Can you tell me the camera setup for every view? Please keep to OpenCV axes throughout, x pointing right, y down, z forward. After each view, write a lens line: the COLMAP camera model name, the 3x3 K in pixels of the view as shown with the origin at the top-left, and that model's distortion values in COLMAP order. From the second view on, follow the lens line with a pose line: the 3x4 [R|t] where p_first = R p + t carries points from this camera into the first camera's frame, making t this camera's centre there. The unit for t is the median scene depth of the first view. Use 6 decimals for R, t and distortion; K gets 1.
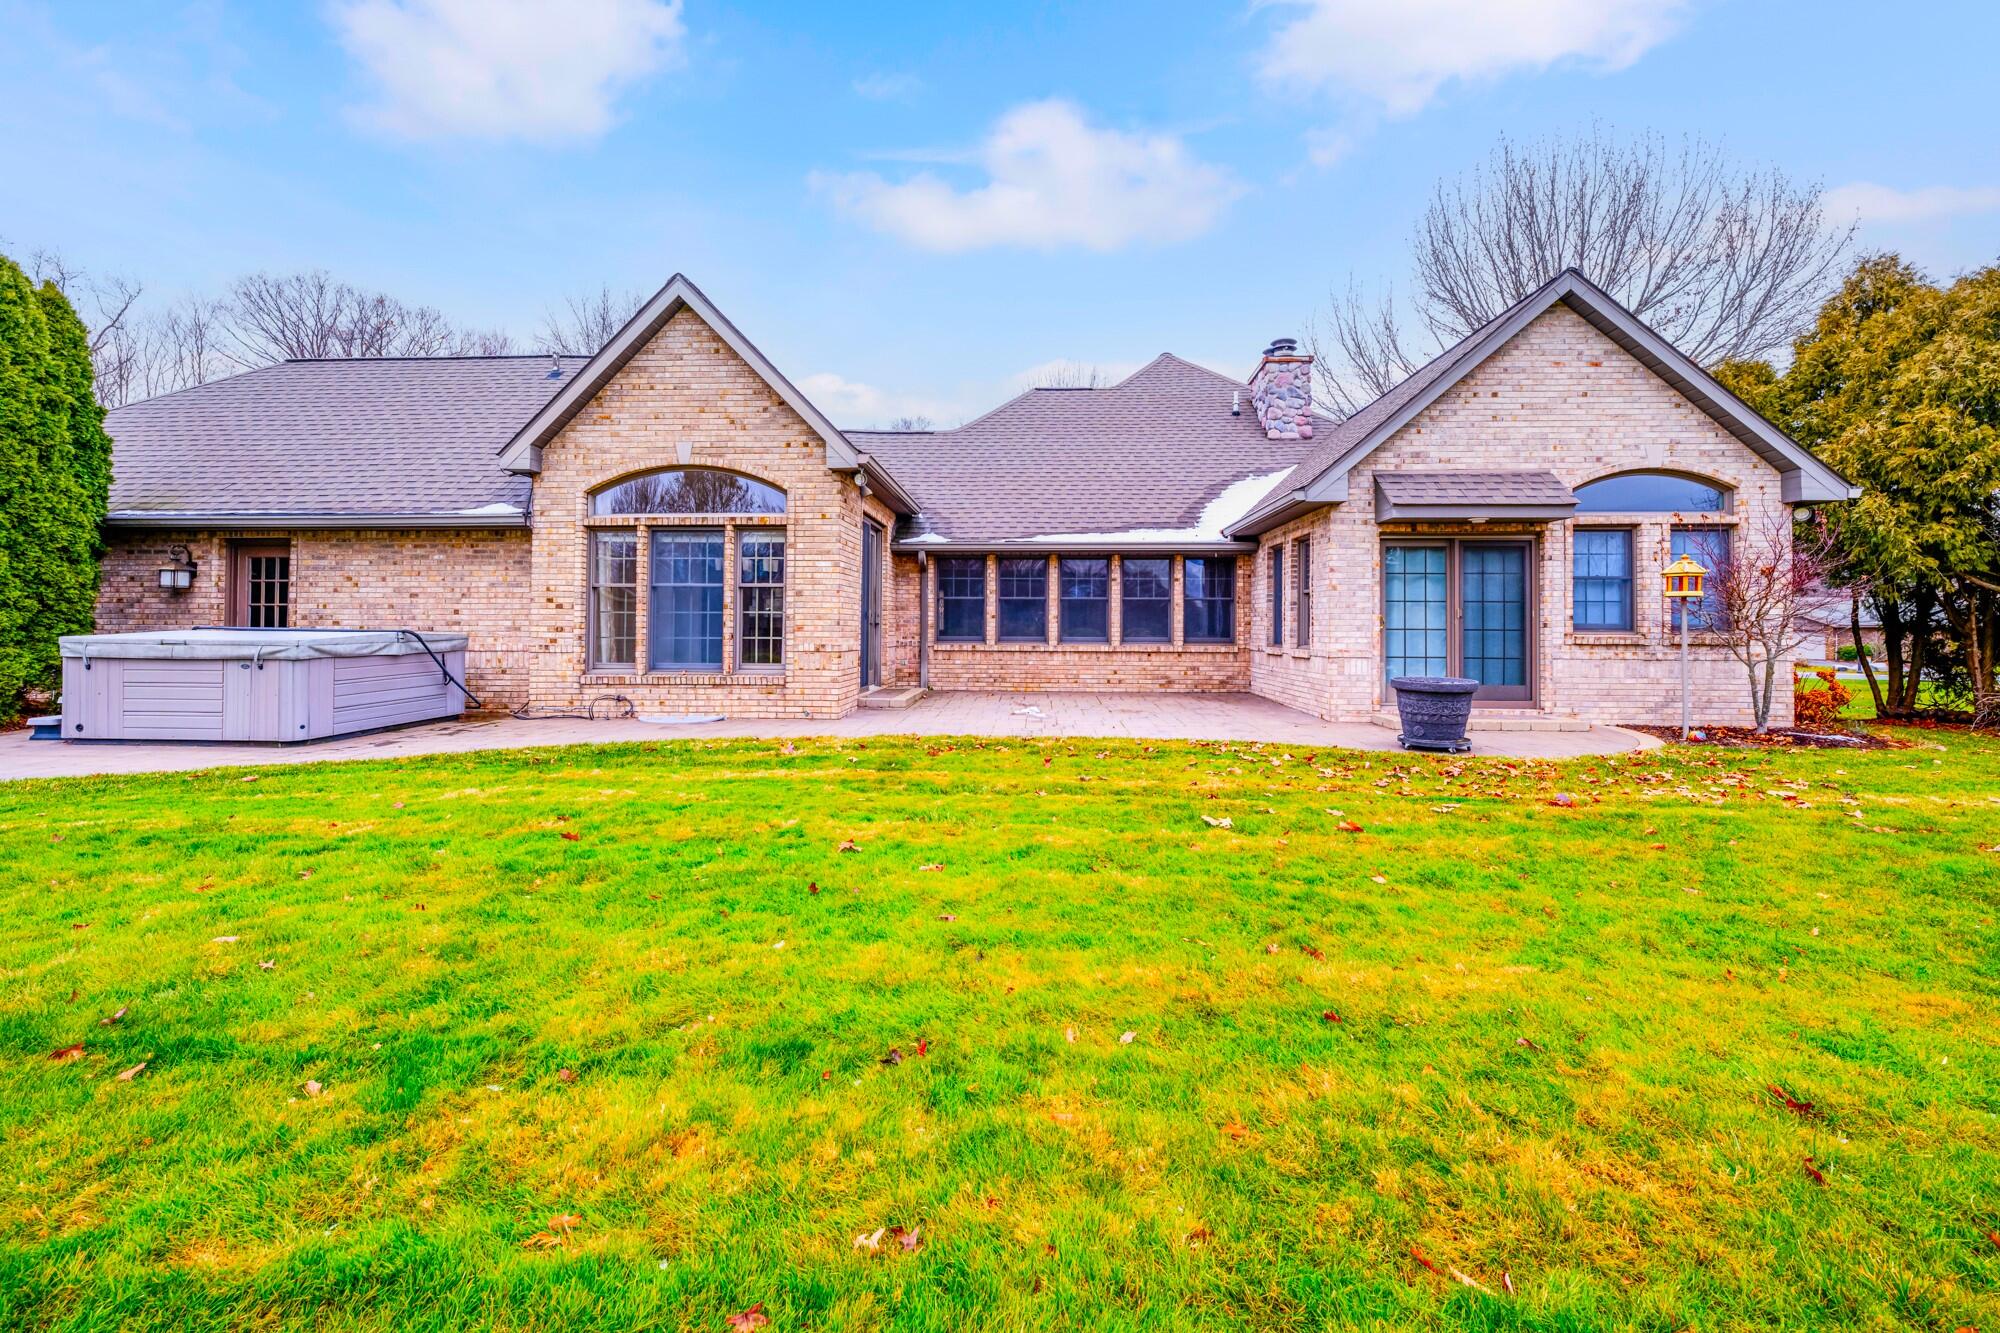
lens RADIAL K [[795.1, 0, 1000.2], [0, 795.1, 615.5], [0, 0, 1]] dist [-0.000910, -0.000084]
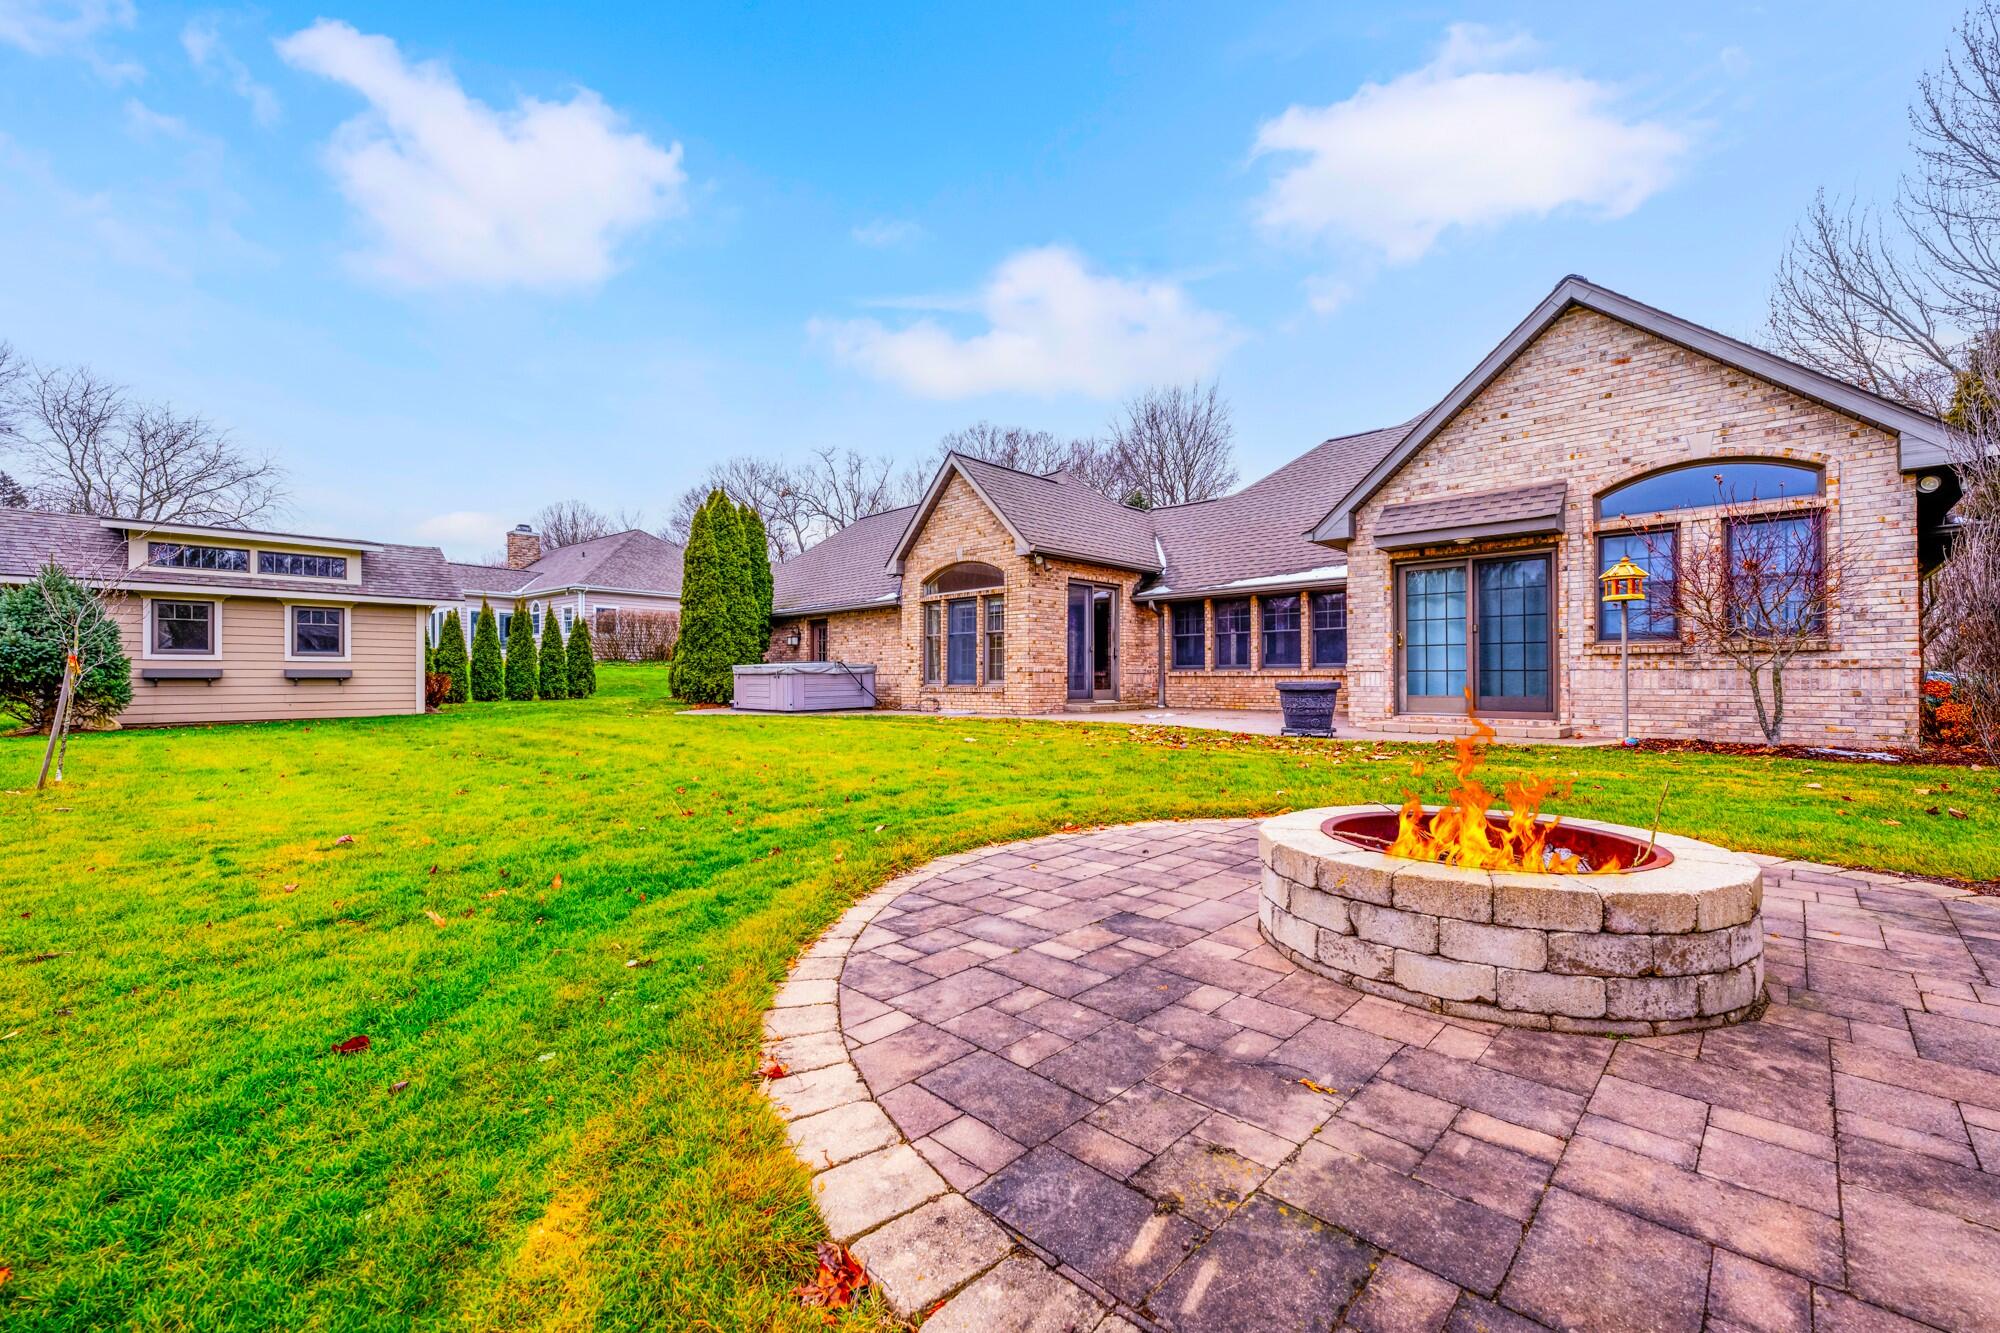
lens RADIAL K [[790.8, 0, 1000.0], [0, 790.8, 666.5], [0, 0, 1]] dist [0.000405, -0.000077]
pose [[0.749674, -0.015416, -0.661628, 0.783923], [0.015702, 0.999862, -0.005506, 0.043031], [0.661621, -0.006261, 0.749812, -0.204039]]
